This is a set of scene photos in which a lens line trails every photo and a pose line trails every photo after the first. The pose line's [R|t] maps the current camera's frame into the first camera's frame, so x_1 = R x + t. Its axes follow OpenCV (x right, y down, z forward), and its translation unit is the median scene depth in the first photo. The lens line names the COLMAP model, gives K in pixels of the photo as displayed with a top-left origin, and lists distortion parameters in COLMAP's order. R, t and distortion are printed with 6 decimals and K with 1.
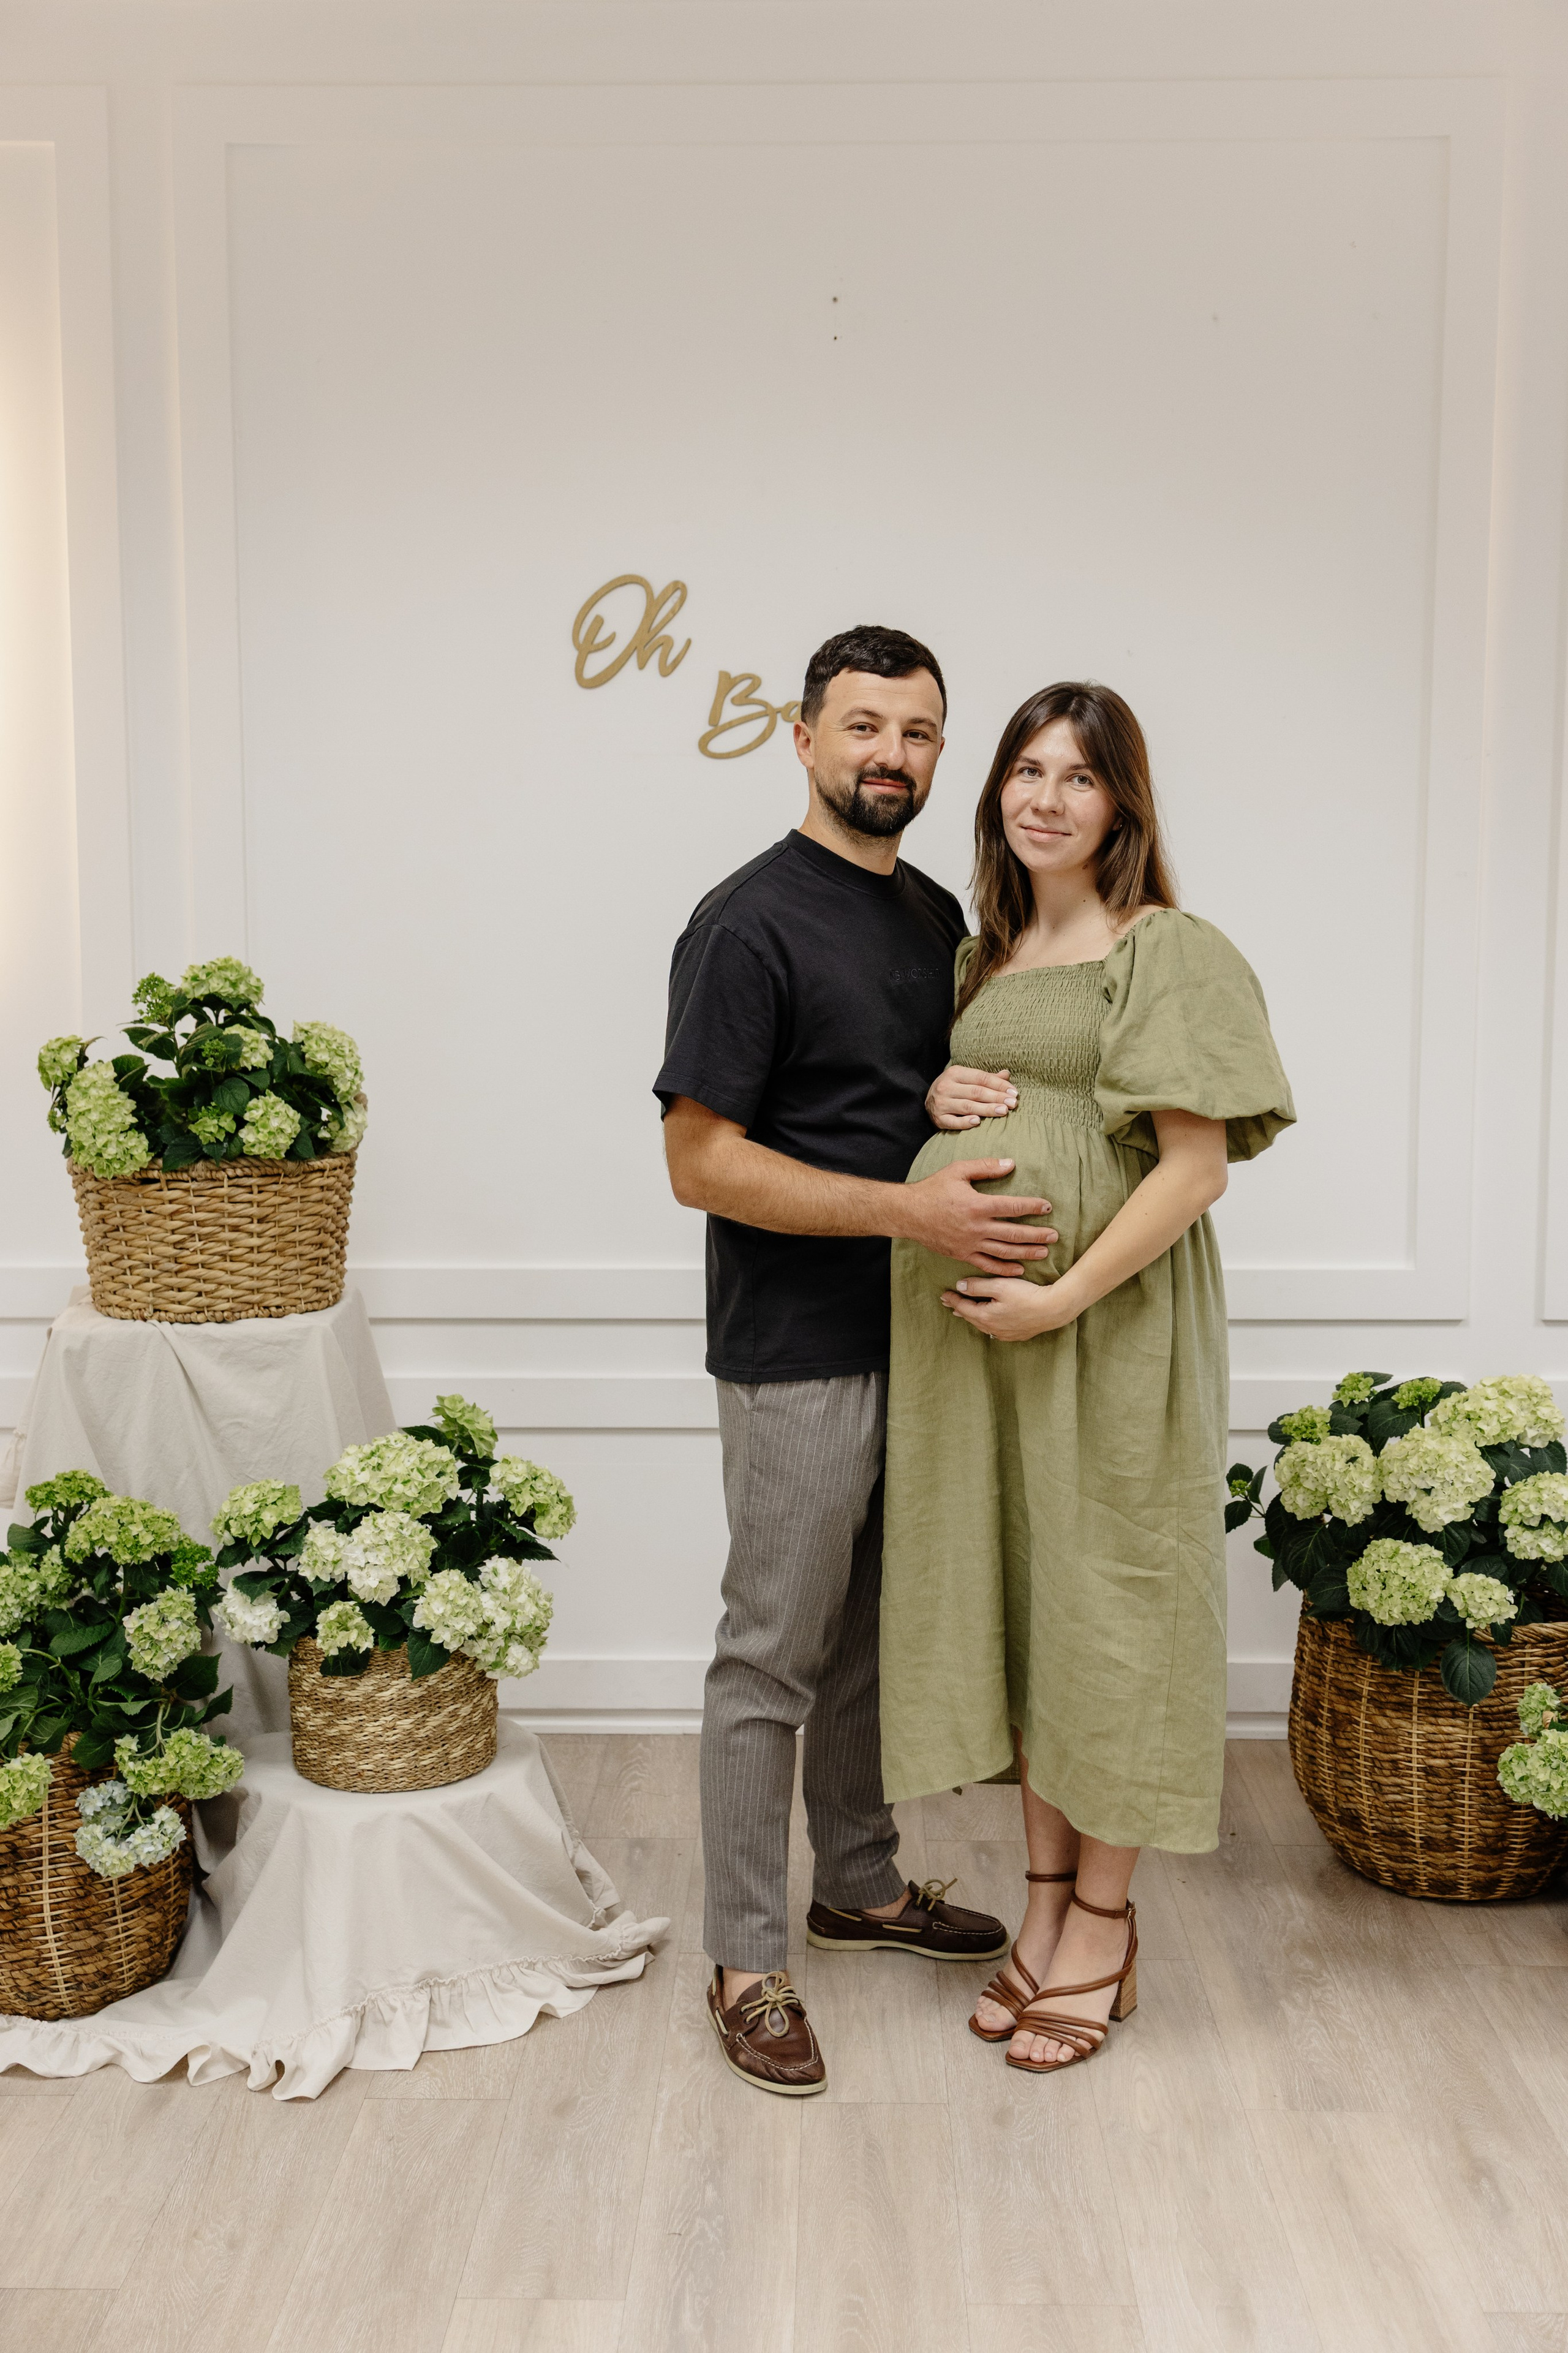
lens RADIAL K [[2431.5, 0, 795.0], [0, 2431.5, 1129.1], [0, 0, 1]] dist [0.052615, 0.000000]
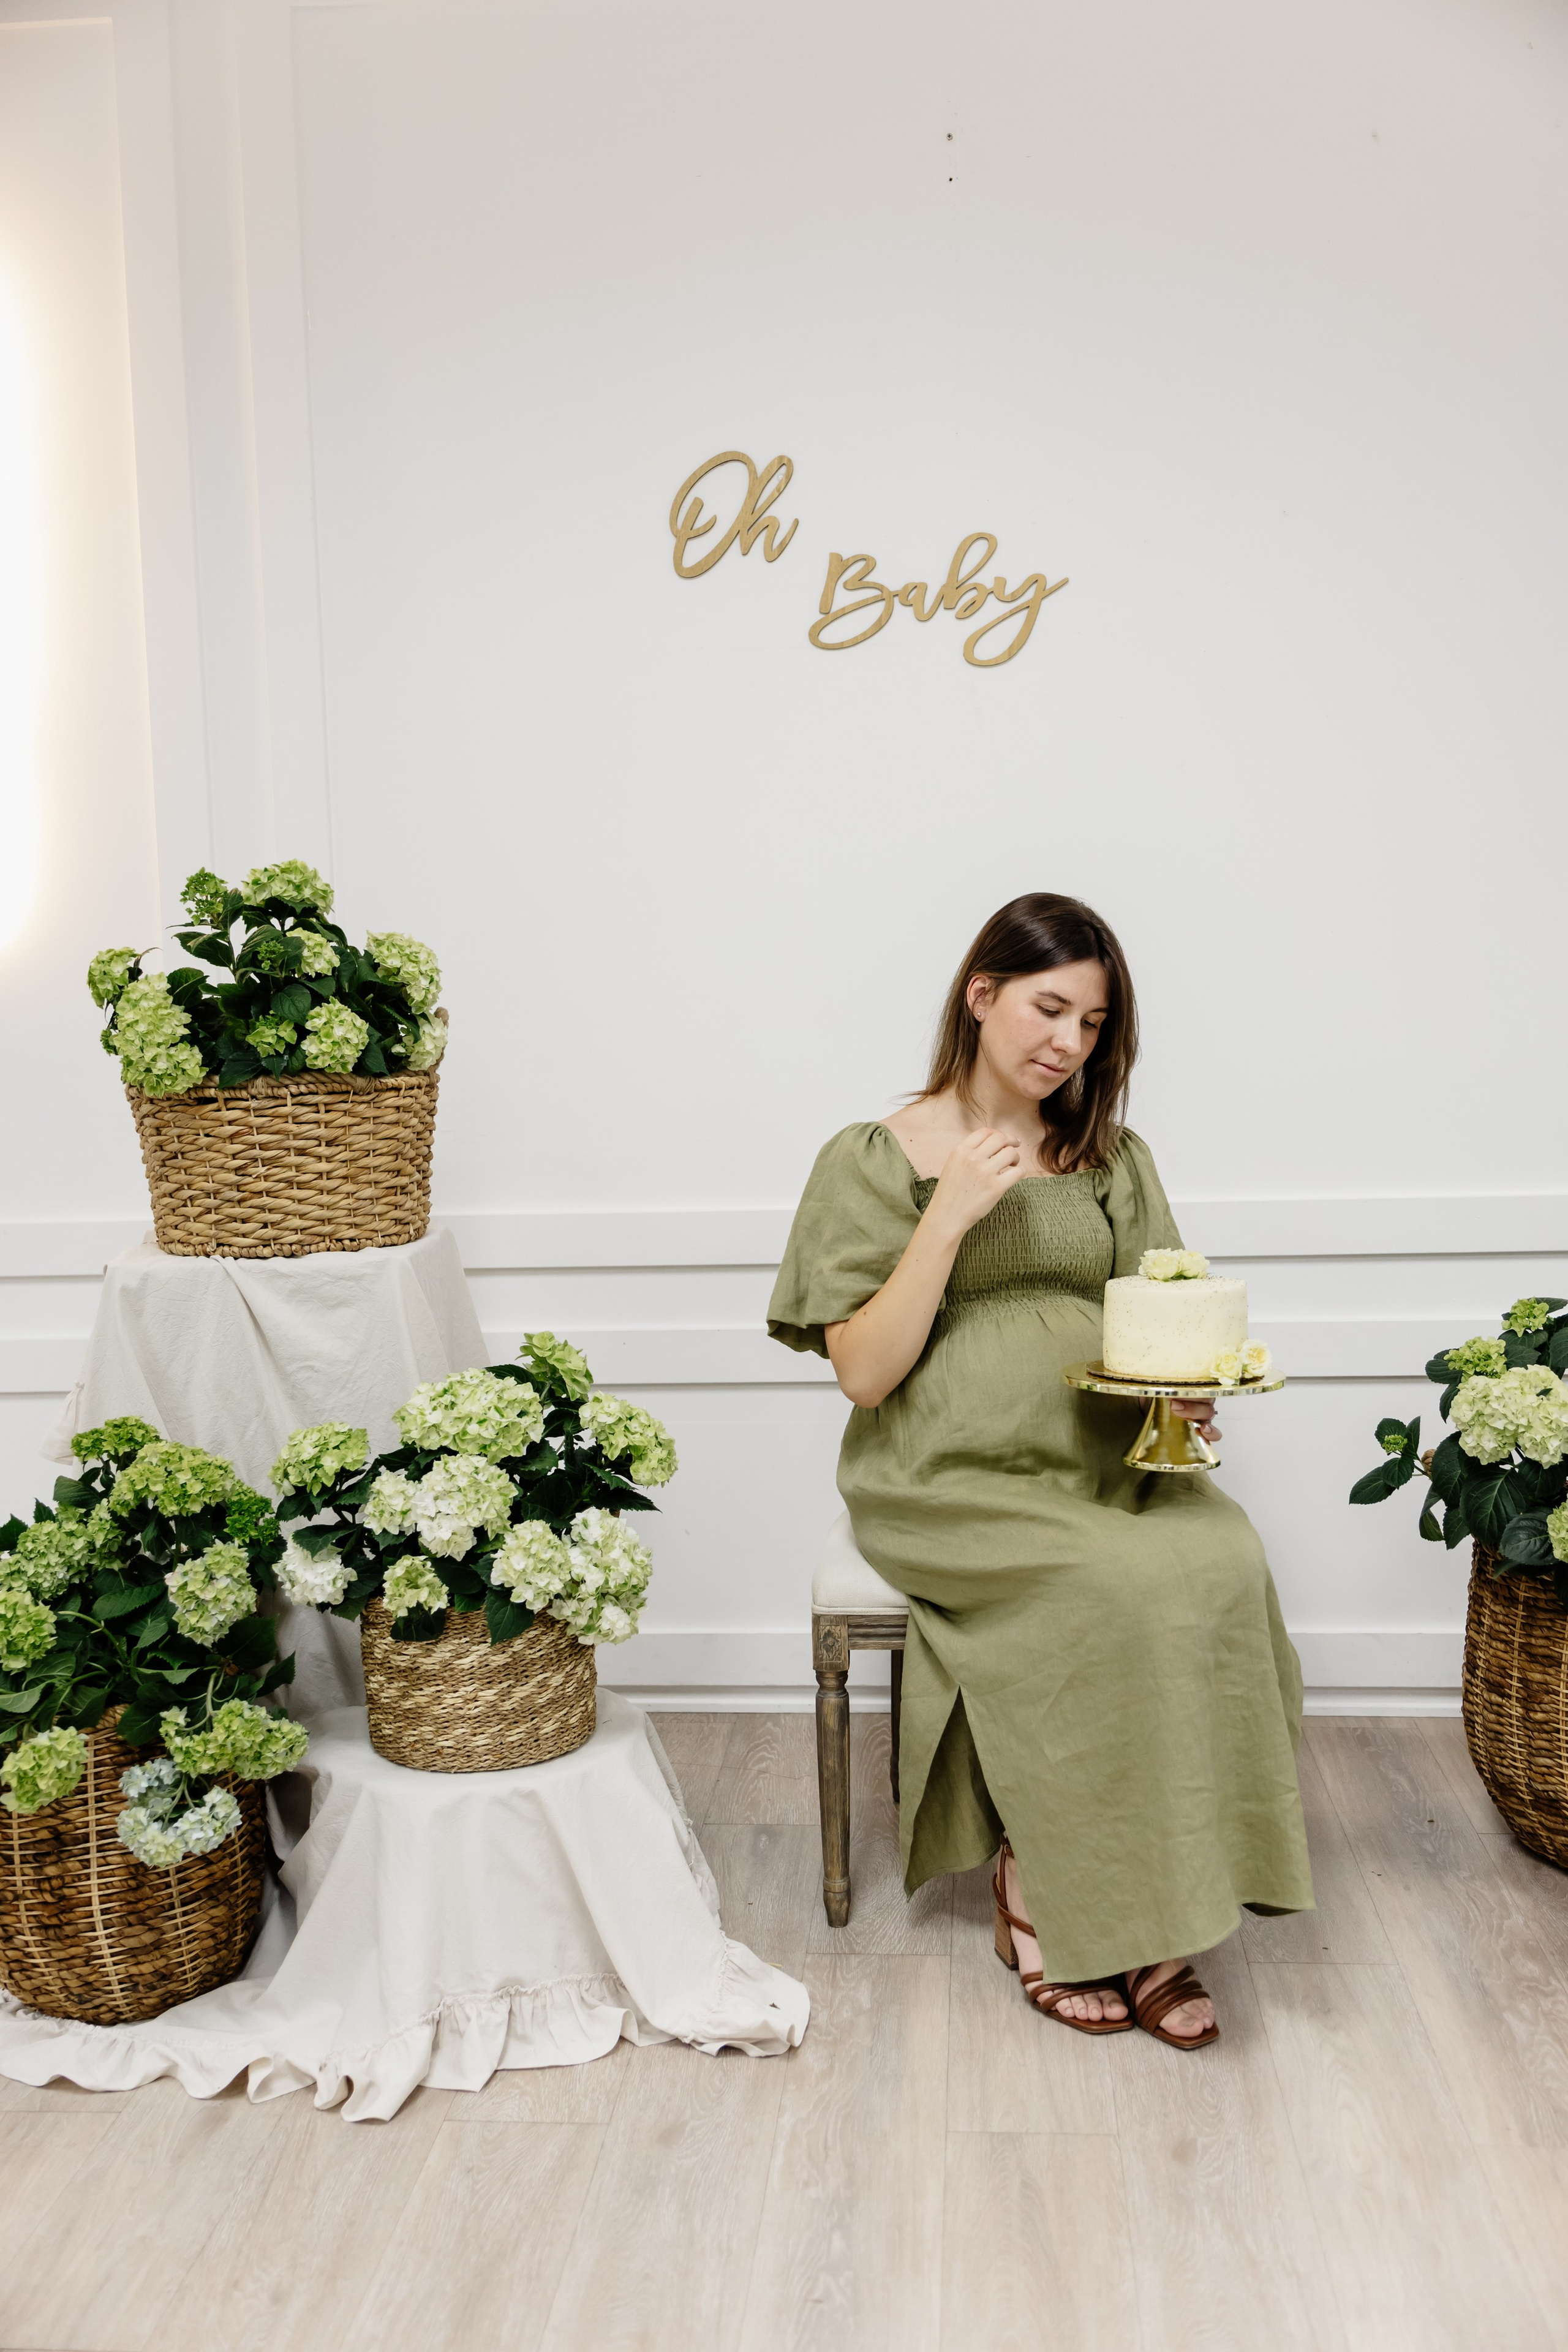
lens RADIAL K [[2259.3, 0, 780.0], [0, 2259.3, 1169.2], [0, 0, 1]] dist [0.033821, 0.000000]
pose [[0.997144, -0.021318, -0.072448, 0.008971], [0.021337, 0.999772, -0.000515, 0.054559], [0.072443, -0.001032, 0.997372, 0.185698]]
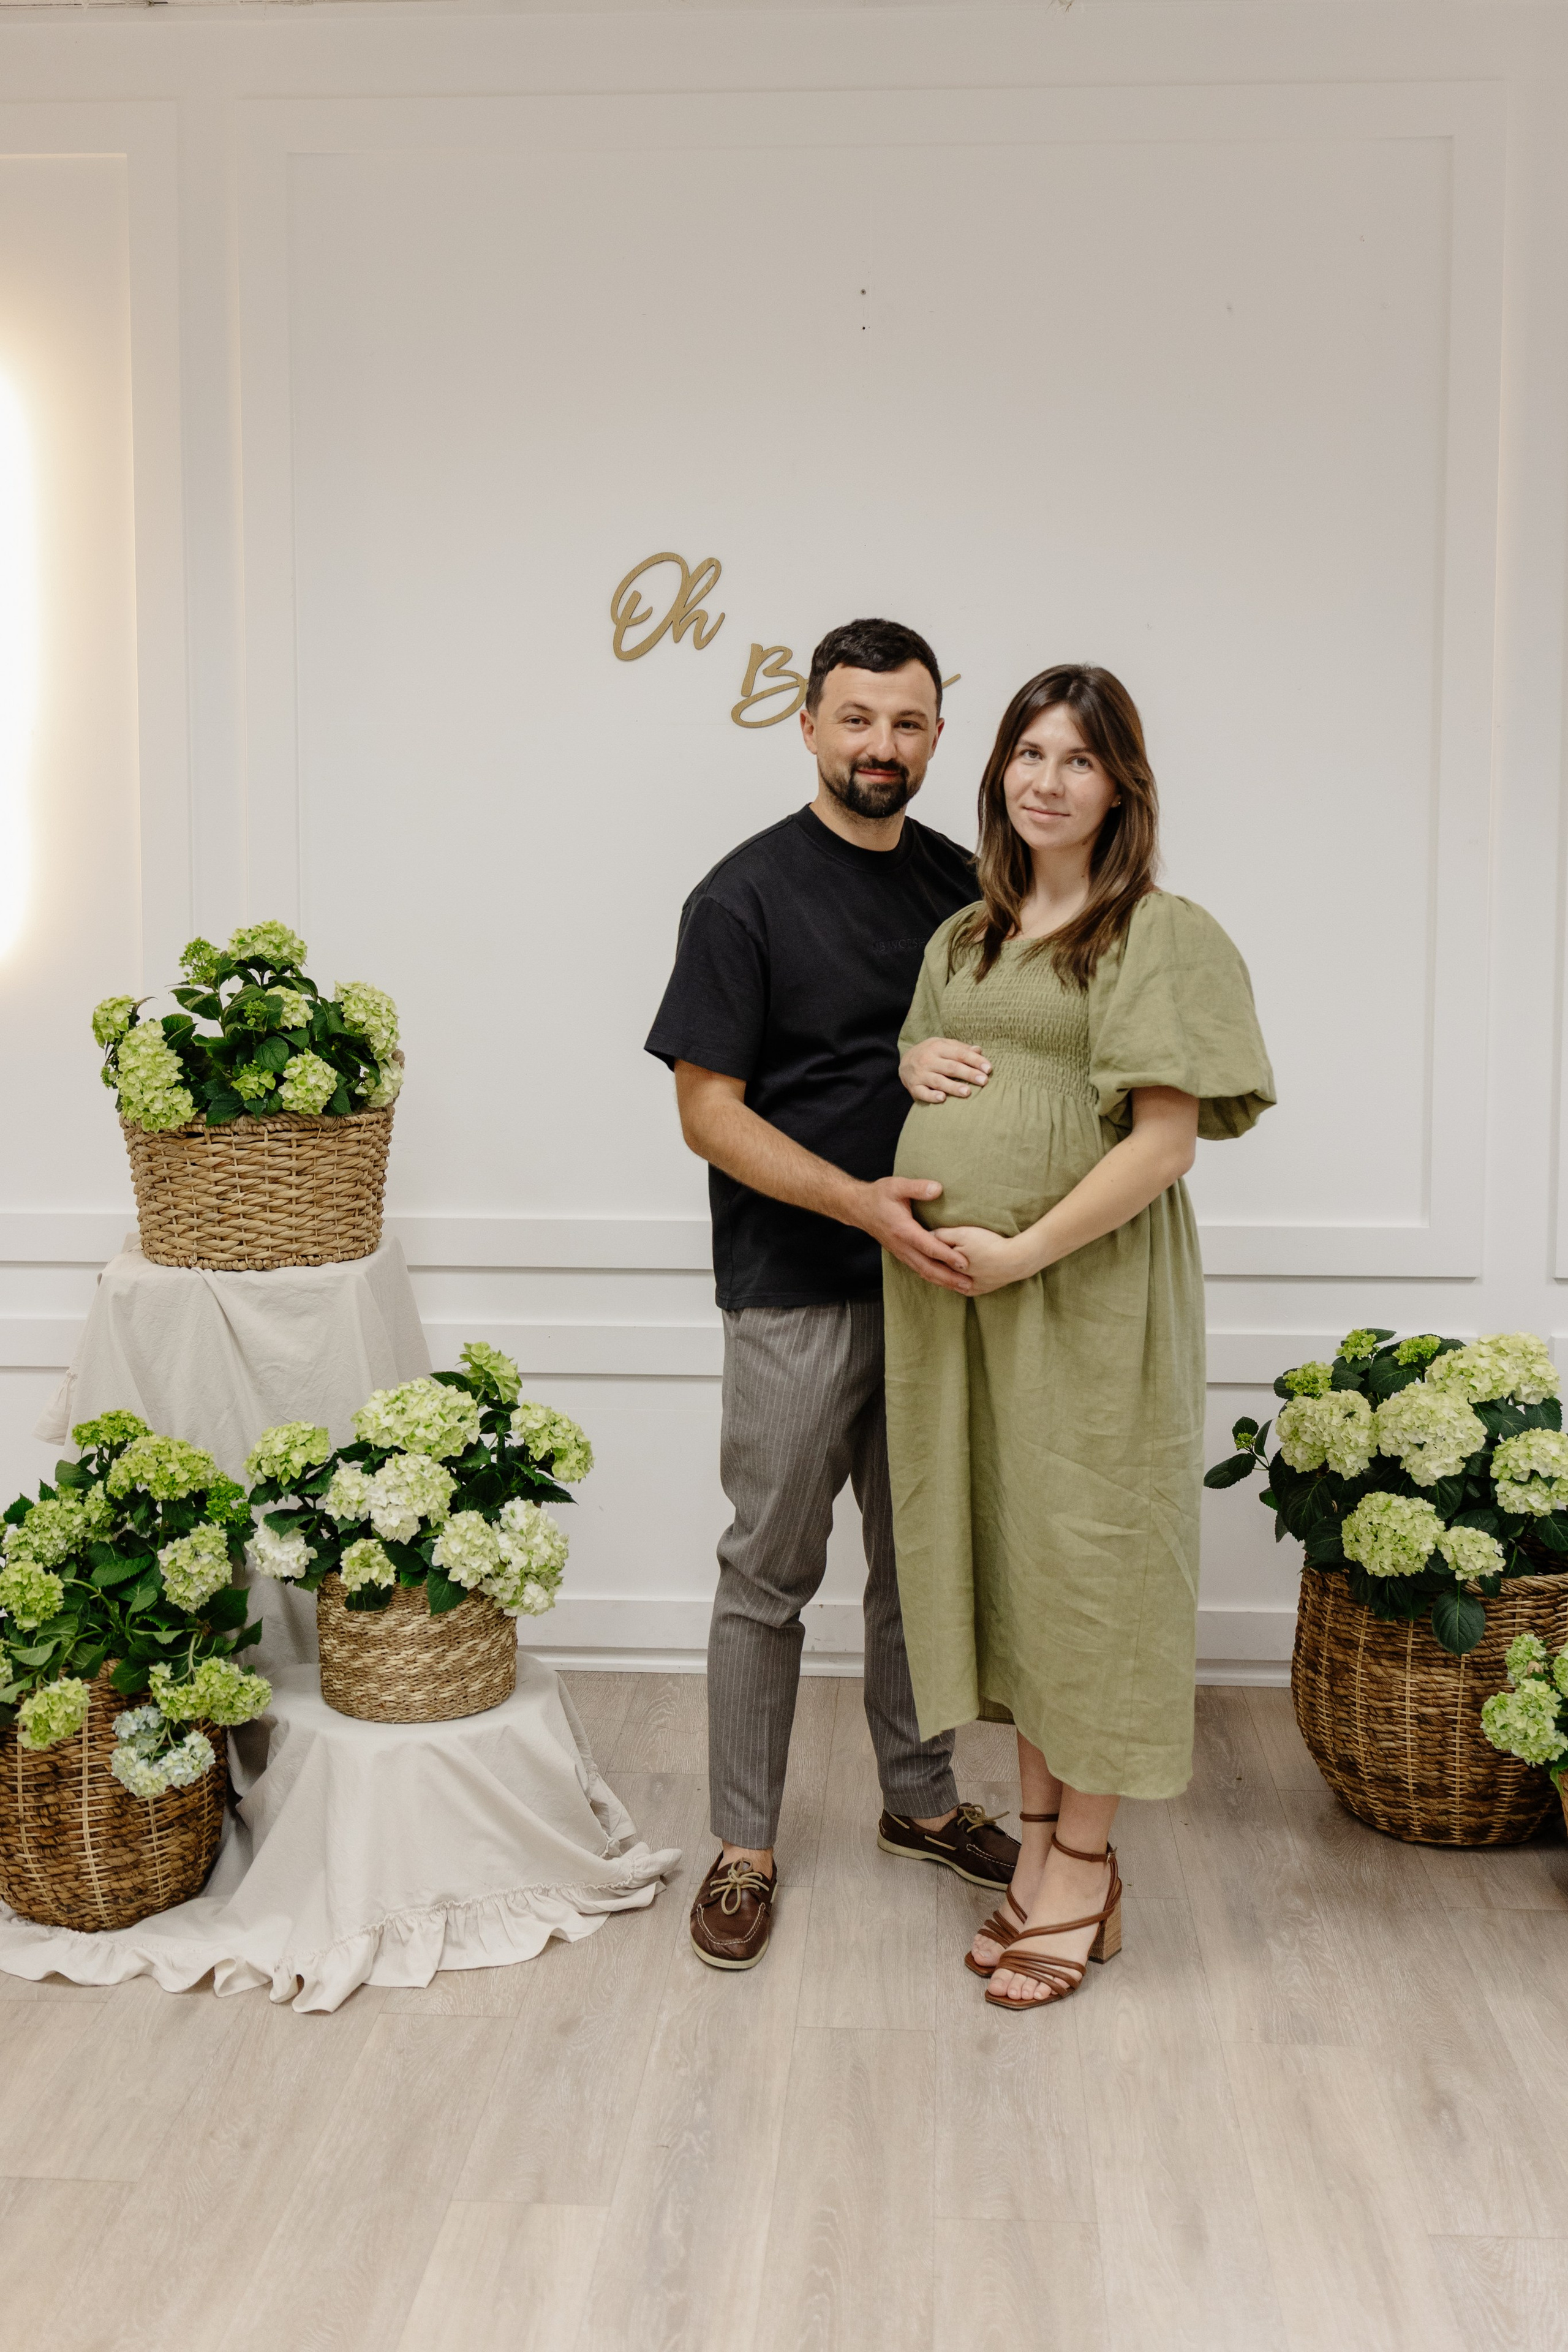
lens RADIAL K [[2461.9, 0, 810.3], [0, 2461.9, 1016.4], [0, 0, 1]] dist [0.025079, 0.000000]
pose [[0.999276, 0.006199, -0.037524, 0.042245], [-0.006948, 0.999778, -0.019875, -0.011013], [0.037393, 0.020121, 0.999098, -0.054614]]
